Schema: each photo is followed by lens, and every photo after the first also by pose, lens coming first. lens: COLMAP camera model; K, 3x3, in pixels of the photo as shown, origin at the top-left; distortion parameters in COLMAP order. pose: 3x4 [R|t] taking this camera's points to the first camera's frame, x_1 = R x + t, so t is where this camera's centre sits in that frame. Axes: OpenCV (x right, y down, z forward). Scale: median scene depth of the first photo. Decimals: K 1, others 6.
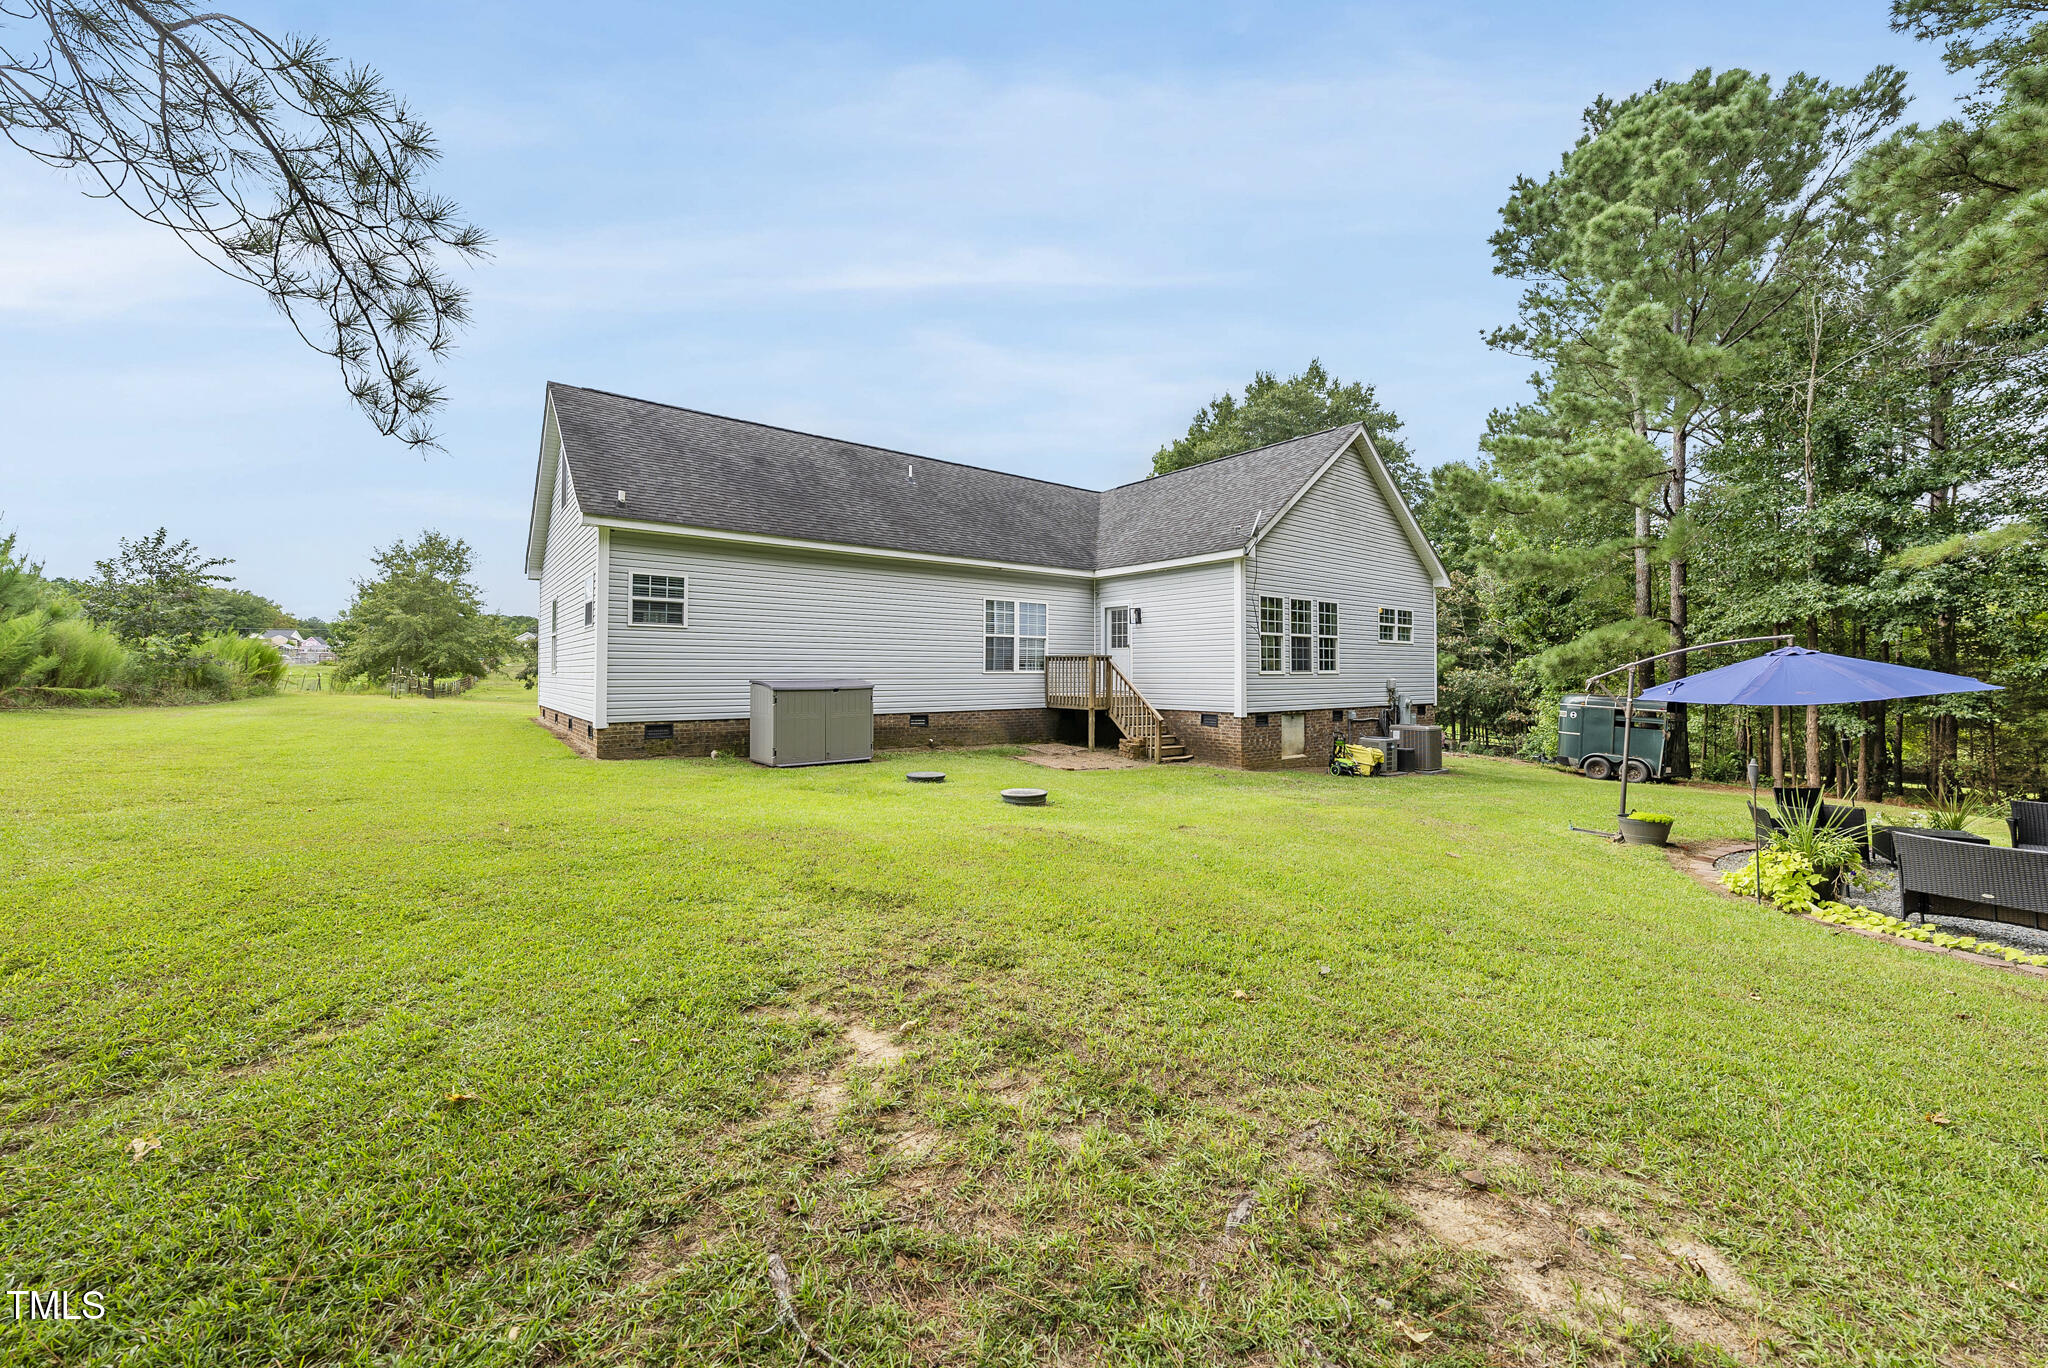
lens RADIAL K [[755.9, 0, 1024.0], [0, 755.9, 684.0], [0, 0, 1]] dist [-0.001029, 0.000213]
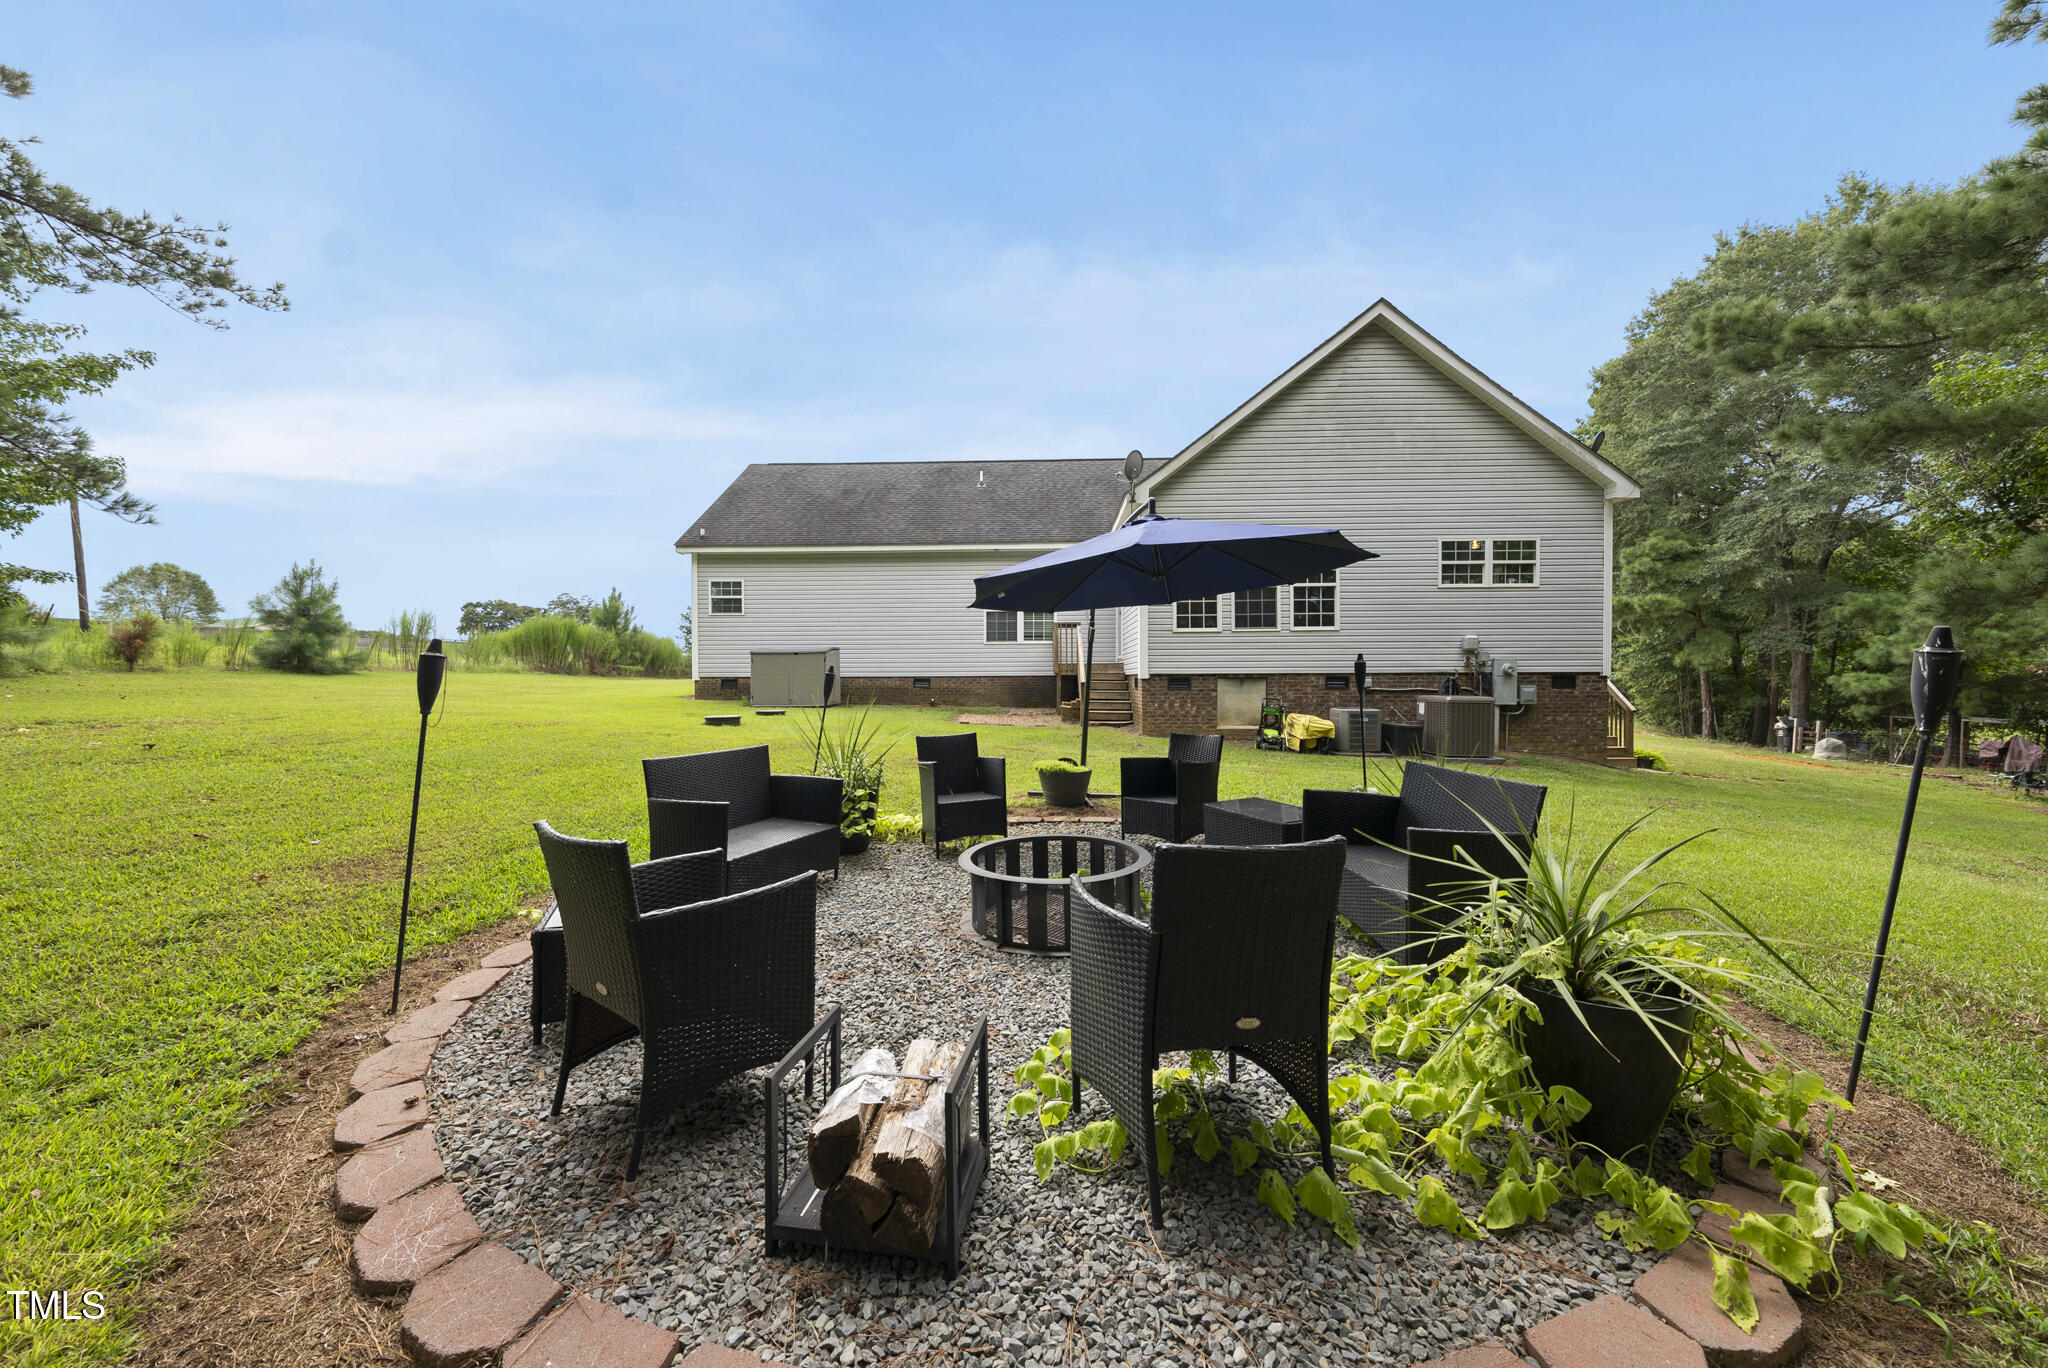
lens RADIAL K [[694.2, 0, 1021.8], [0, 694.2, 696.2], [0, 0, 1]] dist [0.001871, 0.000037]
pose [[0.769788, 0.012804, -0.638171, 0.682155], [-0.002867, 0.999858, 0.016601, 0.049043], [0.638293, -0.010950, 0.769716, 0.236663]]
